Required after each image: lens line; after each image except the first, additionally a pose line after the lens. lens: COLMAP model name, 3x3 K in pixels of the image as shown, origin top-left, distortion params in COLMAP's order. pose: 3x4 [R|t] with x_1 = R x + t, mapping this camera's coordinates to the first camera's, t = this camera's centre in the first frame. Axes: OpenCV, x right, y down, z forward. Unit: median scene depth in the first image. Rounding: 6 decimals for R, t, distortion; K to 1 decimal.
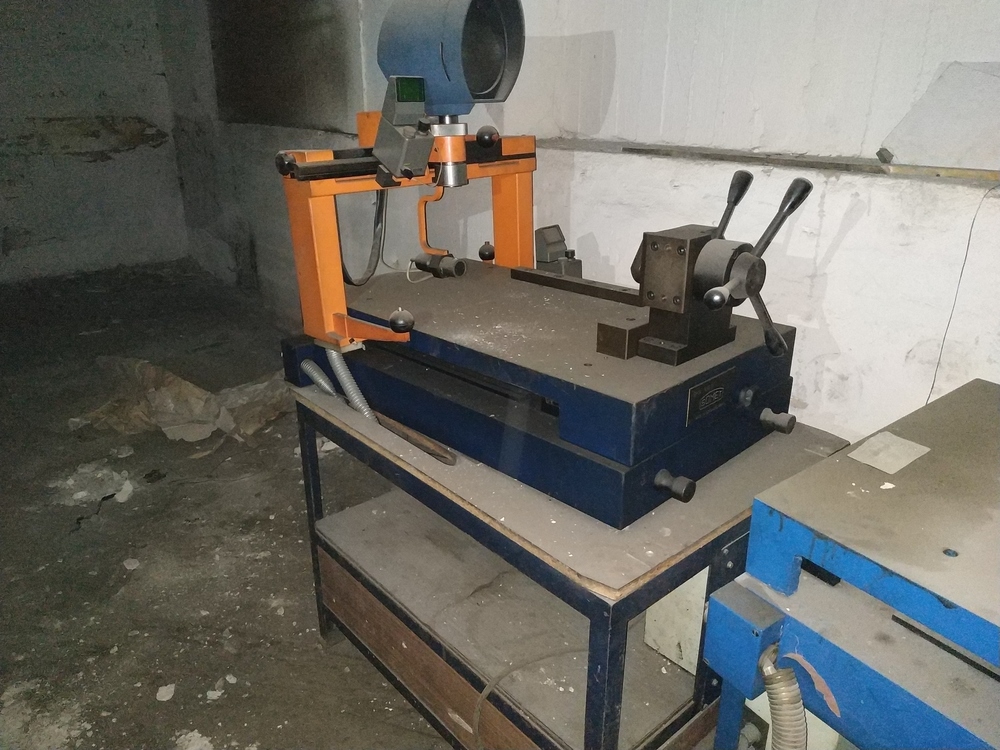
lens RADIAL K [[722.1, 0, 500.7], [0, 722.1, 377.1], [0, 0, 1]] dist [-0.025886, -0.002604]
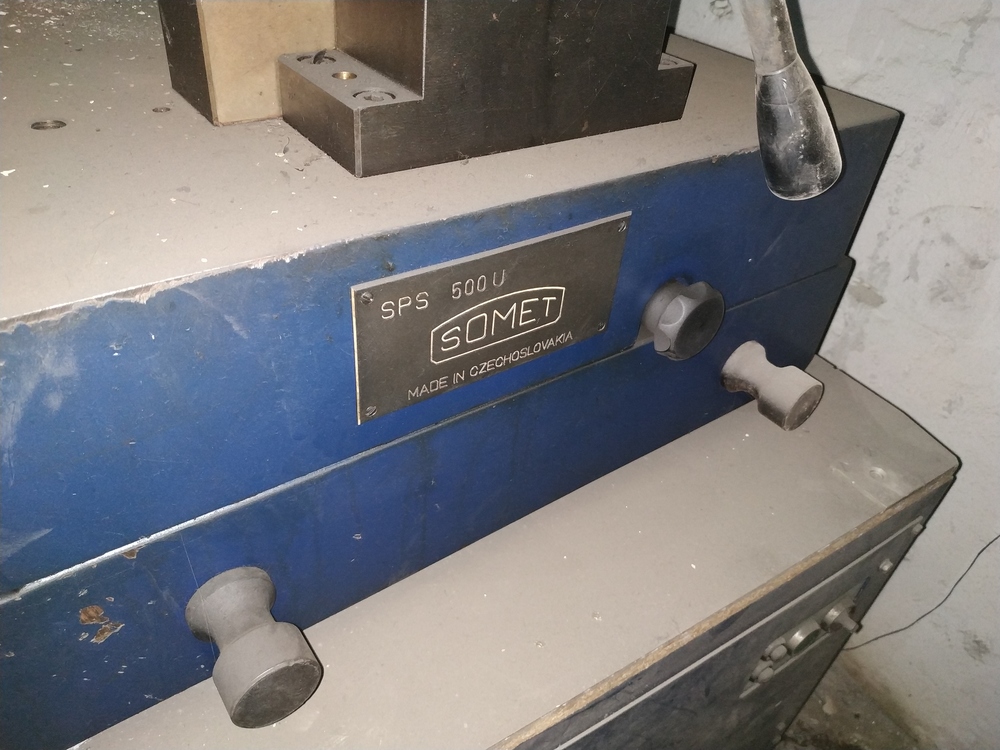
lens RADIAL K [[722.1, 0, 500.7], [0, 722.1, 377.1], [0, 0, 1]] dist [-0.025886, -0.002604]
pose [[0.984966, 0.161938, -0.060144, 0.274493], [-0.138446, 0.948230, 0.285821, -0.023699], [0.103315, -0.273197, 0.956394, 0.651657]]
